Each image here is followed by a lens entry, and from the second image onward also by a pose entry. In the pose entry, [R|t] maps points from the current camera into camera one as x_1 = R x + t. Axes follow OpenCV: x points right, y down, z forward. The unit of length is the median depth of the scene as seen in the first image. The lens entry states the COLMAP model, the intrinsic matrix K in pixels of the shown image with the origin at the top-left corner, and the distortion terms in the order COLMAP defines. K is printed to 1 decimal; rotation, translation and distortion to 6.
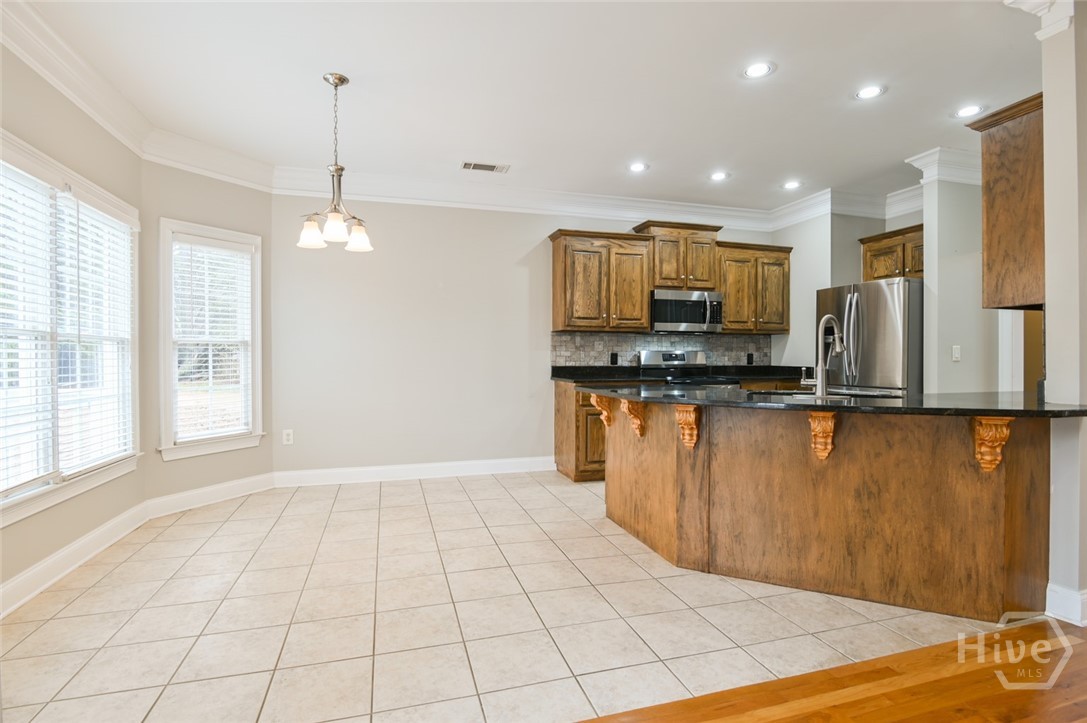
lens RADIAL K [[534.5, 0, 541.6], [0, 534.5, 361.1], [0, 0, 1]] dist [-0.017263, -0.000316]
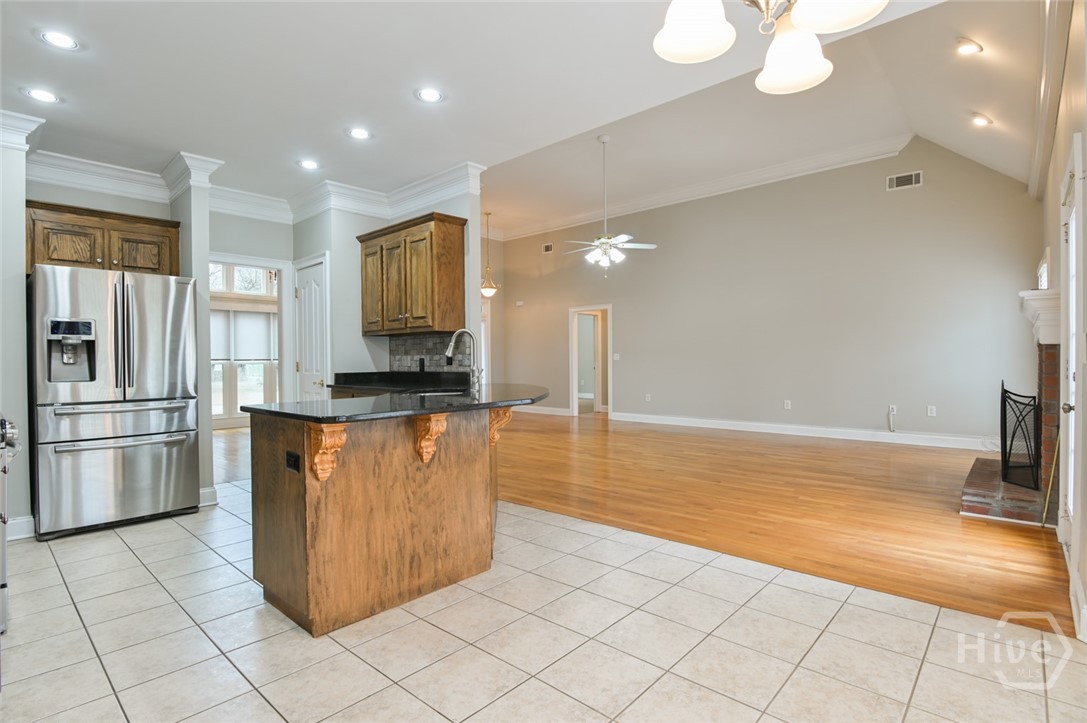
lens RADIAL K [[534.5, 0, 544.7], [0, 534.5, 362.1], [0, 0, 1]] dist [-0.017263, -0.000316]
pose [[-0.522176, -0.000646, 0.852838, -0.736760], [0.017648, 0.999777, 0.011562, -0.016757], [-0.852655, 0.021088, -0.522048, 1.595107]]
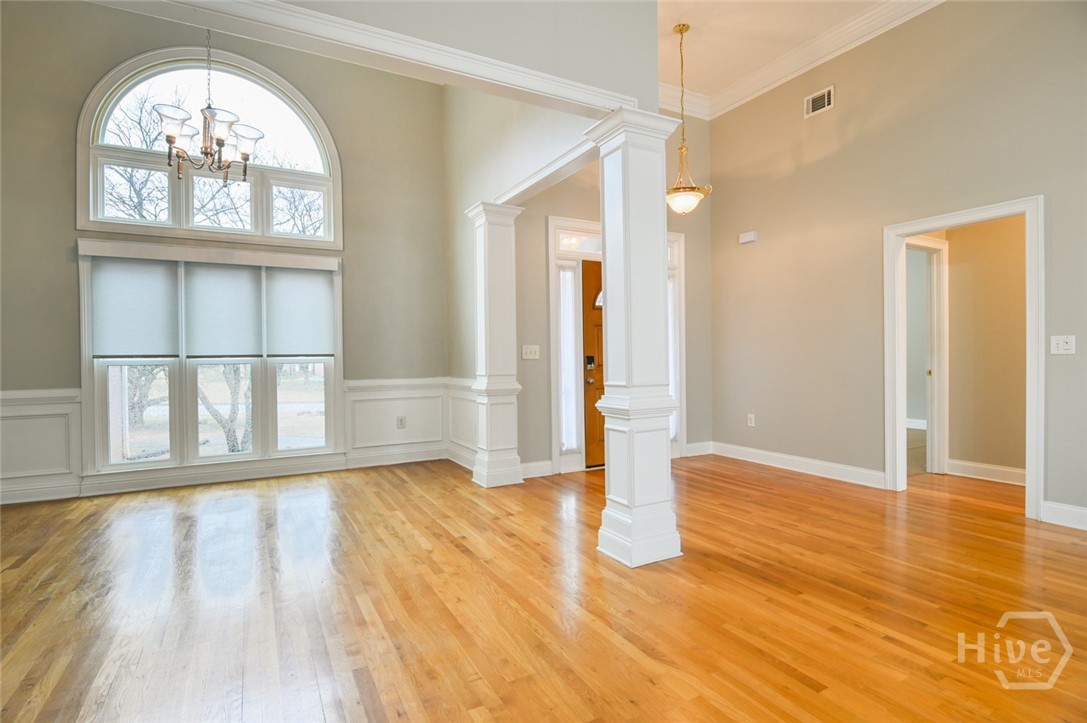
lens RADIAL K [[534.5, 0, 547.0], [0, 534.5, 361.6], [0, 0, 1]] dist [-0.017263, -0.000316]
pose [[-0.221869, -0.008290, 0.975041, 1.251582], [0.022758, 0.999647, 0.013678, -0.006309], [-0.974811, 0.025225, -0.221602, 0.712313]]
